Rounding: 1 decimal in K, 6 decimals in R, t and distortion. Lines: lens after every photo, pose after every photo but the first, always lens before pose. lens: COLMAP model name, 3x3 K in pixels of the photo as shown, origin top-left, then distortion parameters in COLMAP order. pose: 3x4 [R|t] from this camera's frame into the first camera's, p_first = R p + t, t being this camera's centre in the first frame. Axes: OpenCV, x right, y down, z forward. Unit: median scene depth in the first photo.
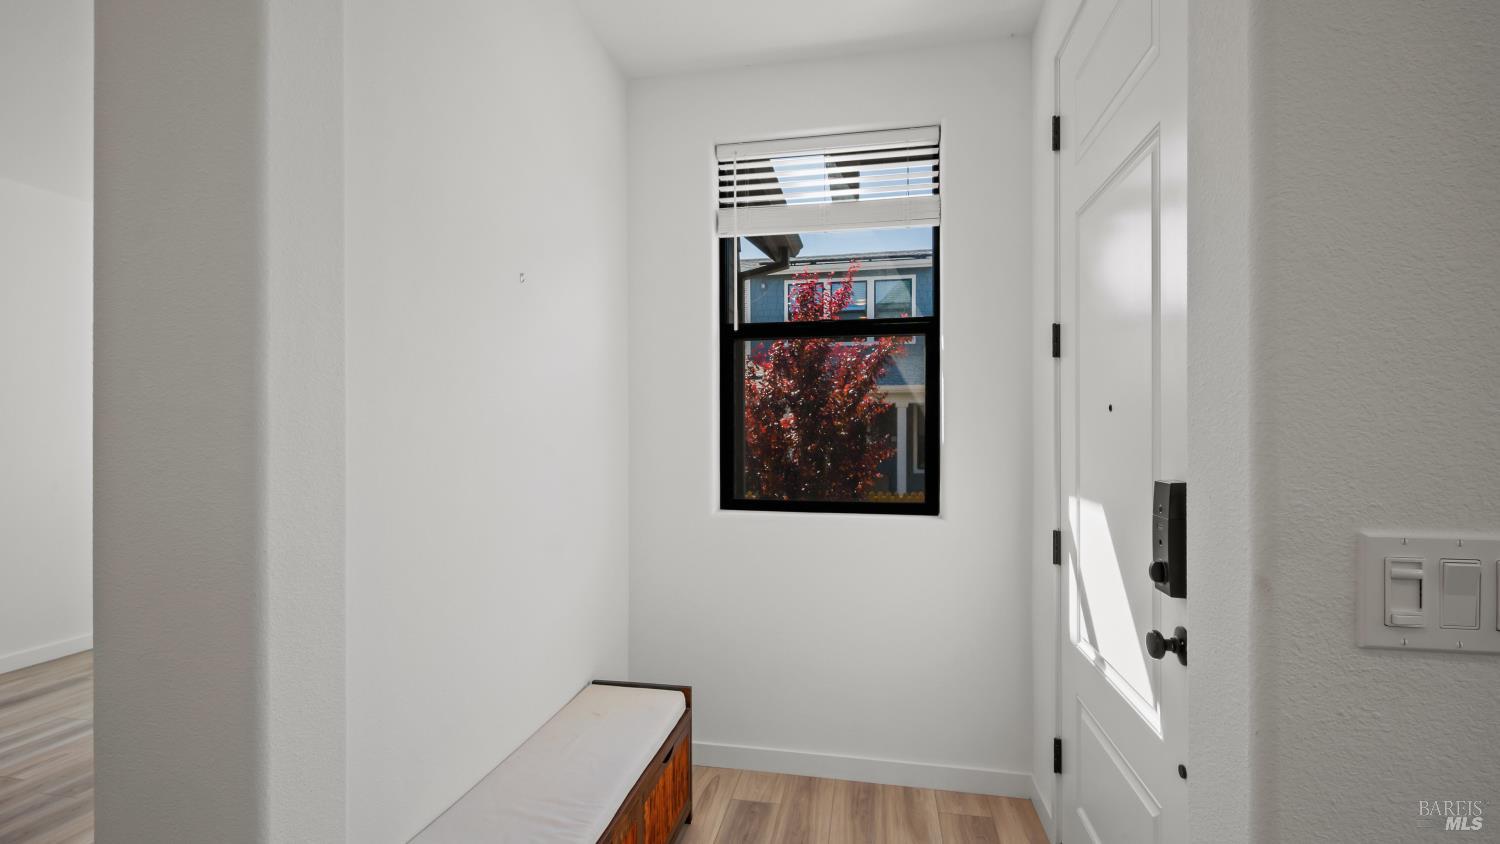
lens RADIAL K [[671.0, 0, 742.9], [0, 671.0, 424.4], [0, 0, 1]] dist [-0.000195, -0.000329]
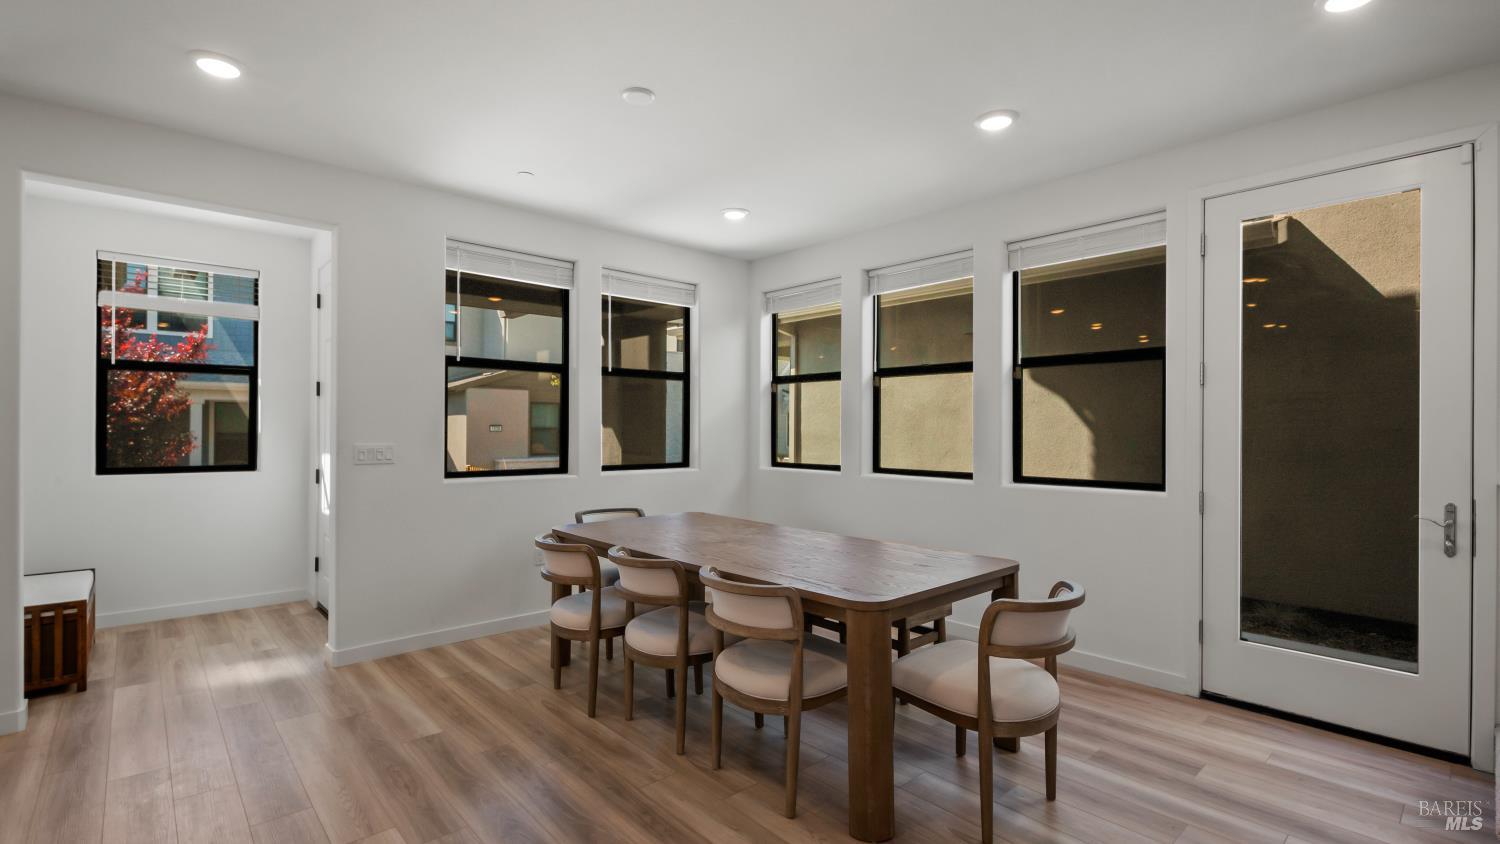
lens RADIAL K [[671.0, 0, 742.9], [0, 671.0, 424.4], [0, 0, 1]] dist [-0.000195, -0.000329]
pose [[0.595548, 0.006974, 0.803289, -0.386435], [-0.010727, 0.999942, -0.000728, -0.010022], [-0.803248, -0.008183, 0.595589, -1.154004]]
